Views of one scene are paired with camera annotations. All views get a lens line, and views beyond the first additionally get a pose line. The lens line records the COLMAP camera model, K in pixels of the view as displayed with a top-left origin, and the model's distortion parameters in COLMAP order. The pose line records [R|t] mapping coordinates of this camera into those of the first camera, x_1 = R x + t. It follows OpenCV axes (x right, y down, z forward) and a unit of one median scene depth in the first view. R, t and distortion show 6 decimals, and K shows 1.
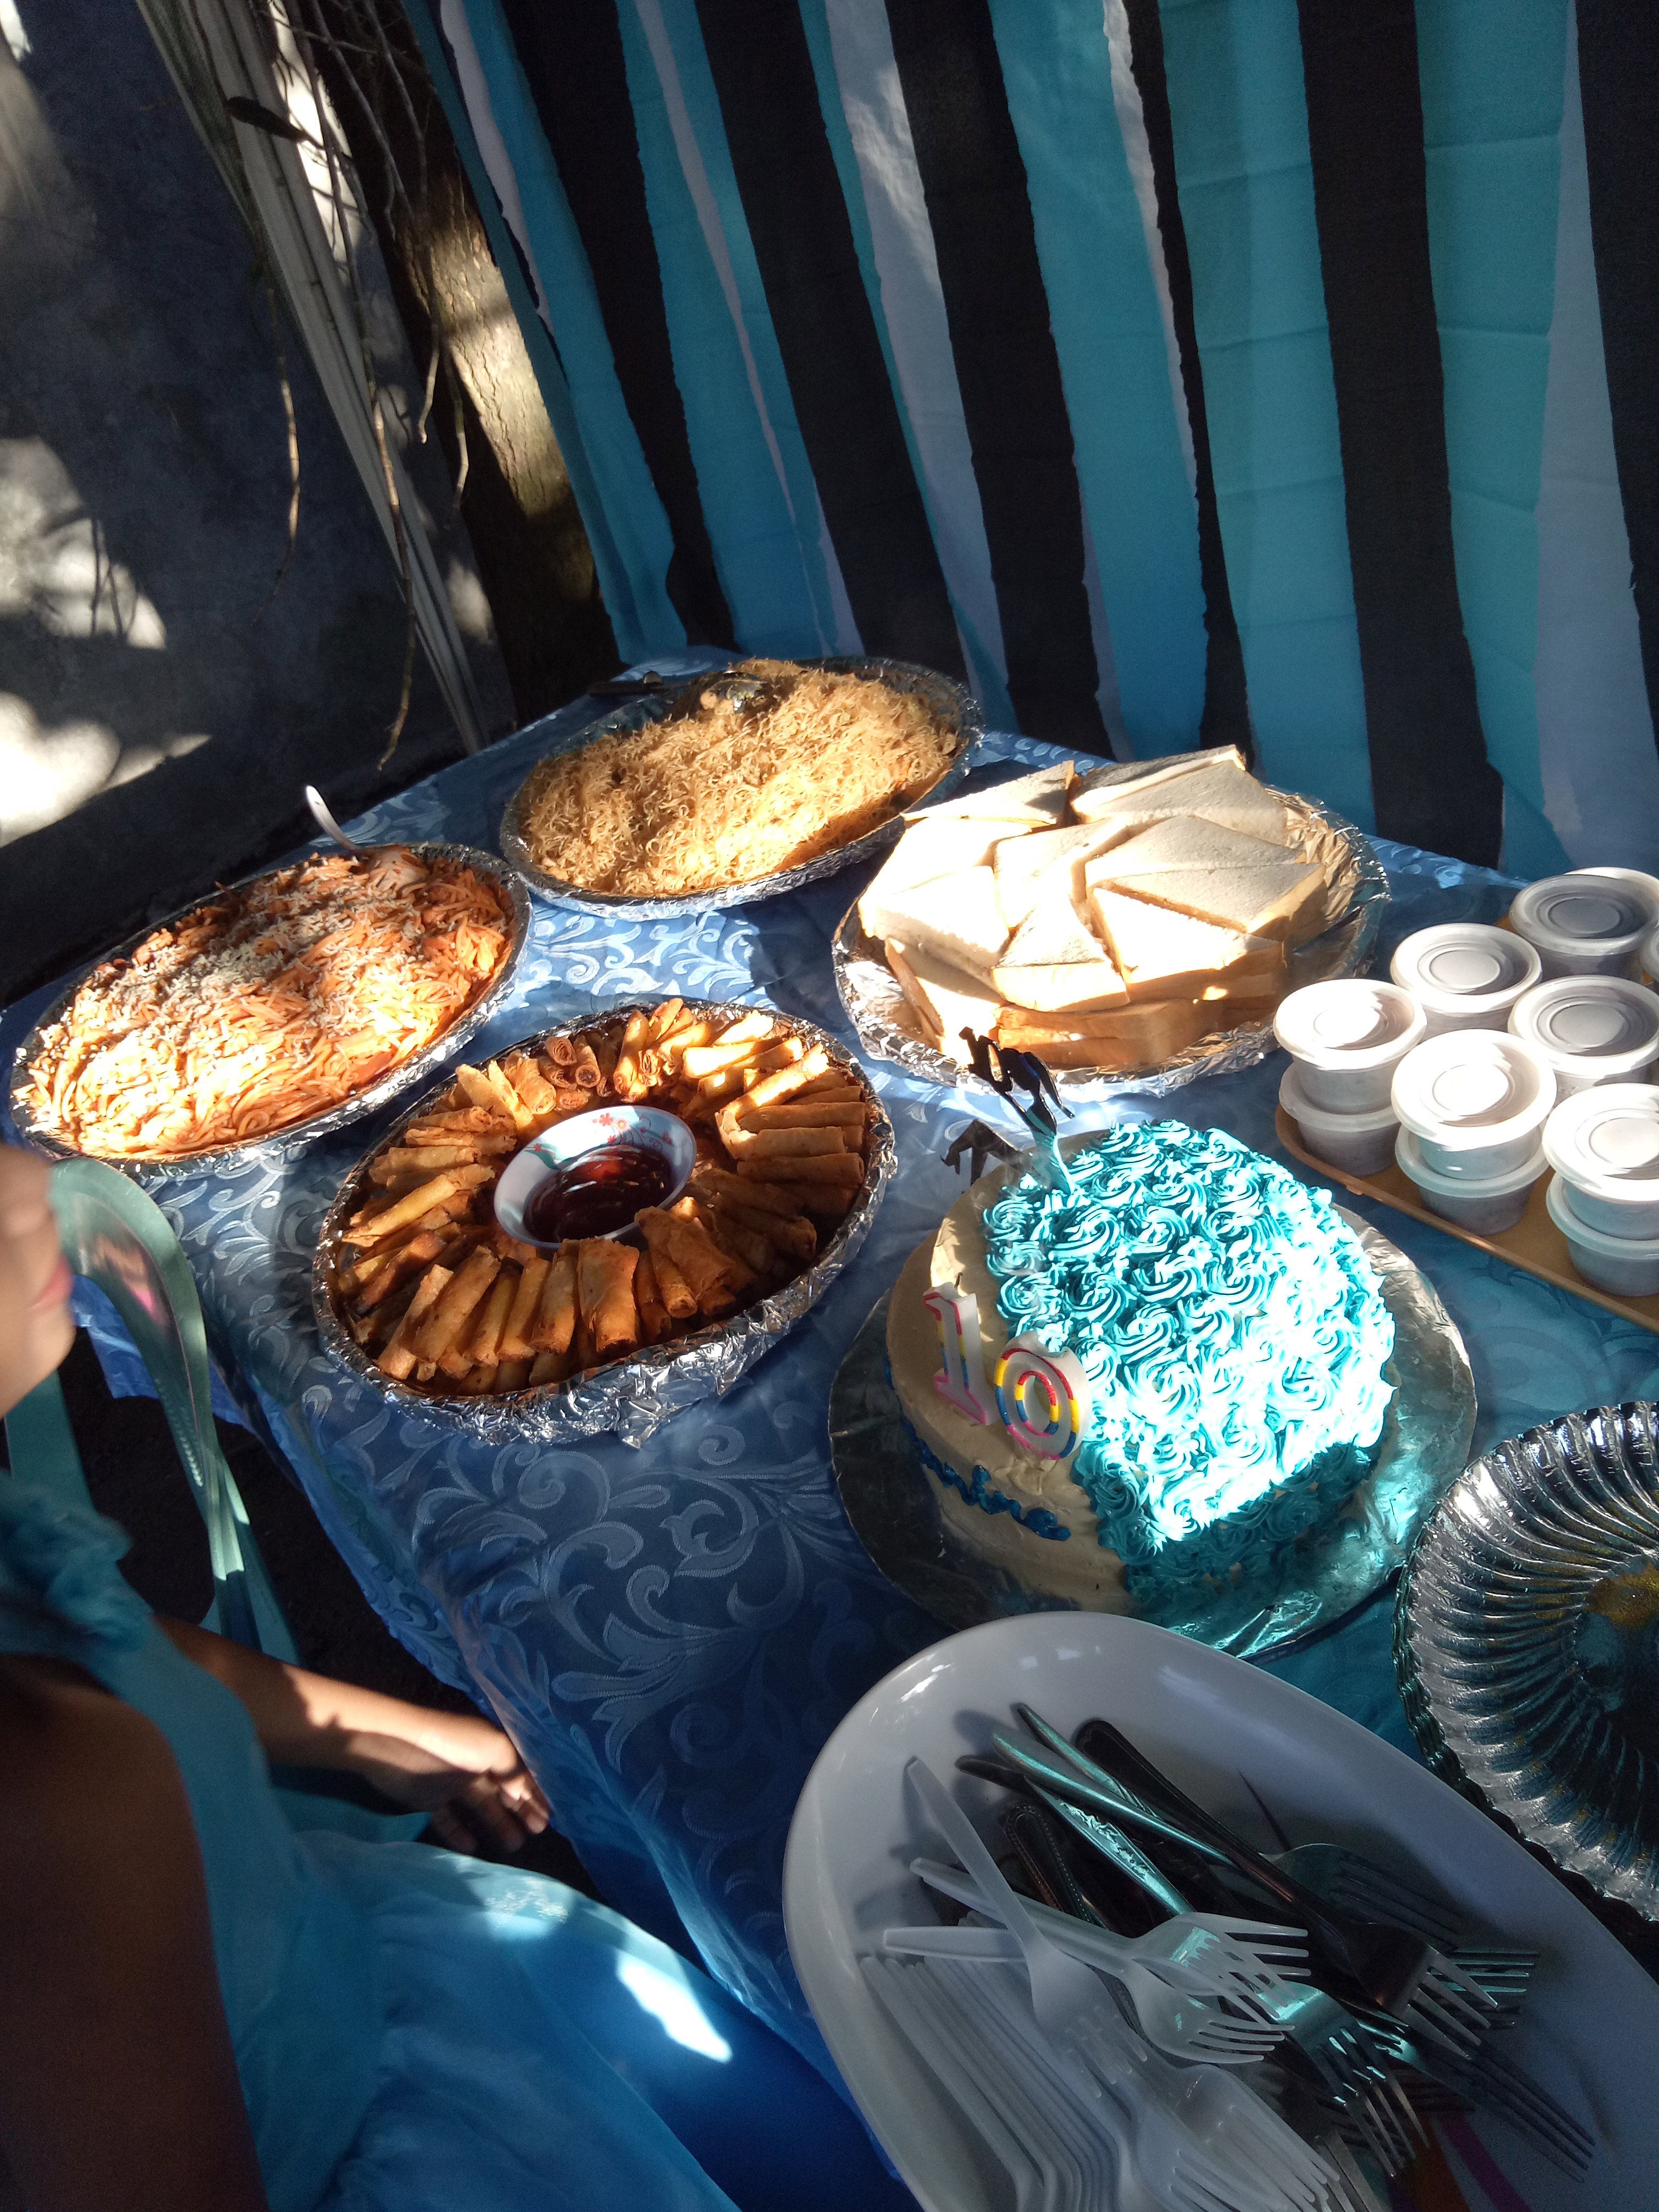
lens RADIAL K [[1663.4, 0, 809.3], [0, 1663.4, 1114.1], [0, 0, 1]] dist [0.013561, -0.002628]
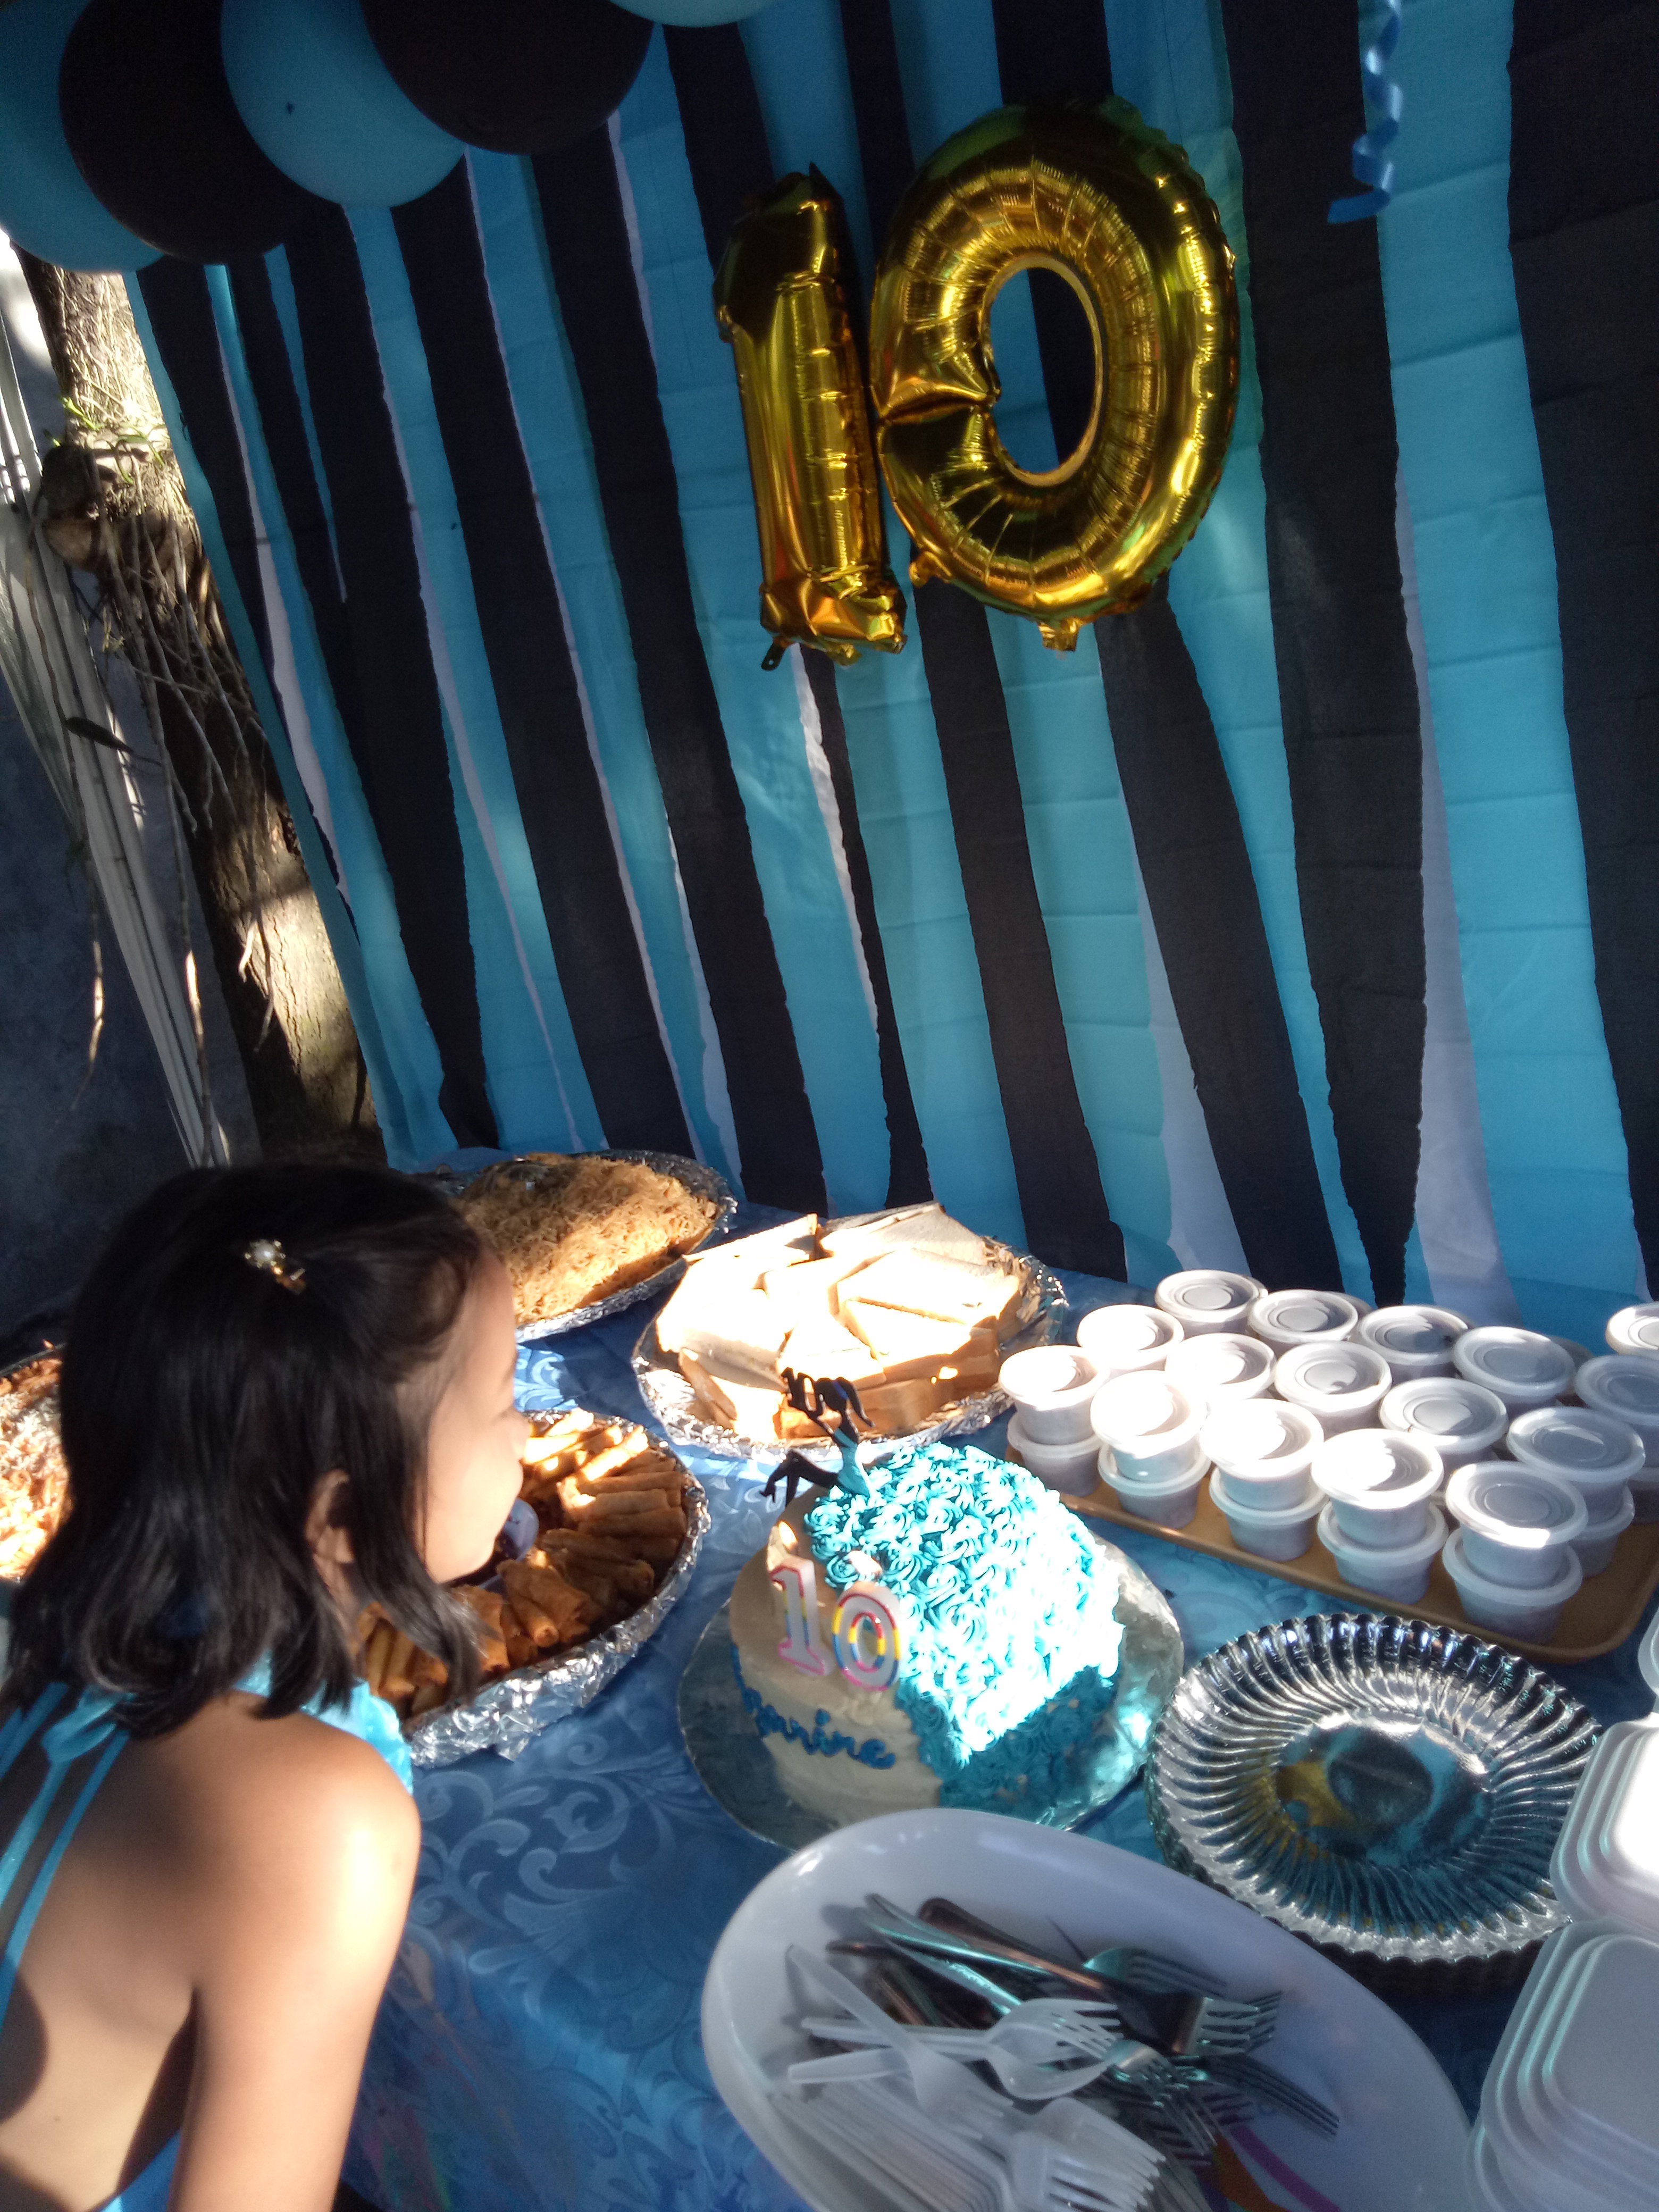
lens RADIAL K [[1663.4, 0, 833.6], [0, 1663.4, 1085.7], [0, 0, 1]] dist [0.013561, -0.002628]
pose [[0.976104, 0.009080, 0.217116, -0.138194], [0.065233, 0.940803, -0.332617, 0.155722], [-0.207284, 0.338832, 0.917729, -0.263201]]
